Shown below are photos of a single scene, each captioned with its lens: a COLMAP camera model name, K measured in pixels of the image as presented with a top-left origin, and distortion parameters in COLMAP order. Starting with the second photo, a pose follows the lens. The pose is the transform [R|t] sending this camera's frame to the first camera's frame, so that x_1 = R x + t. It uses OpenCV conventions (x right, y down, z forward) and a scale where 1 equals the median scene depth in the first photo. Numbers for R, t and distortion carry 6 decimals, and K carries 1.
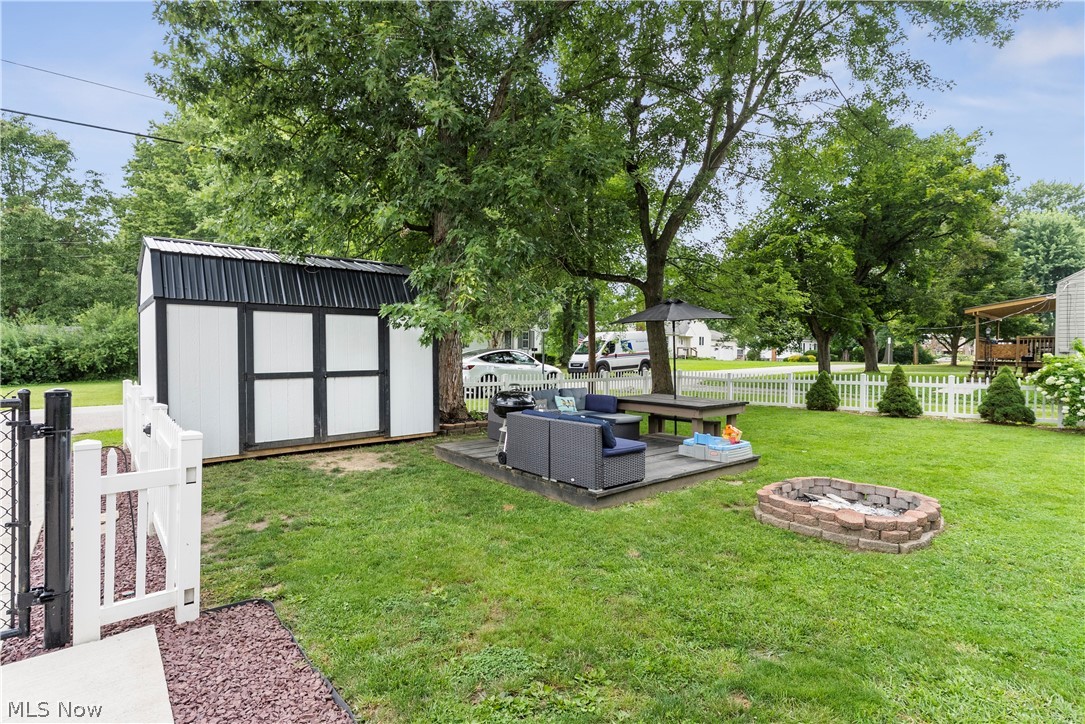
lens RADIAL K [[524.5, 0, 539.4], [0, 524.5, 365.1], [0, 0, 1]] dist [0.001747, 0.000056]
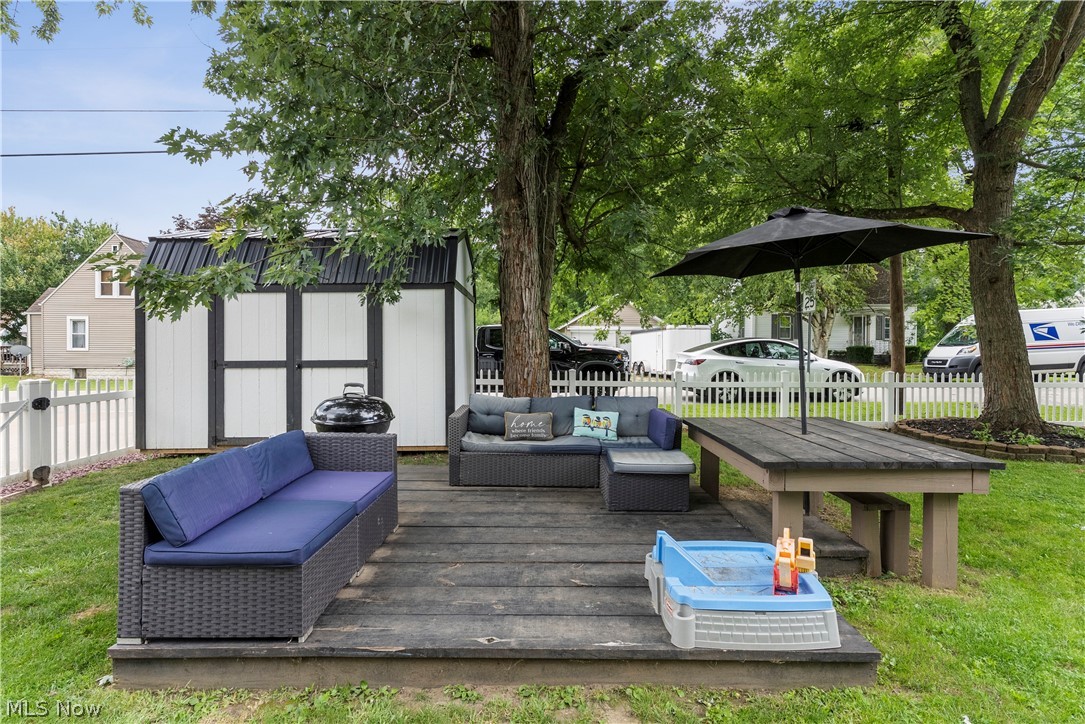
lens RADIAL K [[531.0, 0, 539.6], [0, 531.0, 345.4], [0, 0, 1]] dist [0.001379, 0.000293]
pose [[0.765168, -0.006400, -0.643798, 0.393632], [-0.012018, 0.999634, -0.024221, 0.003379], [0.643718, 0.026271, 0.764812, 0.531706]]
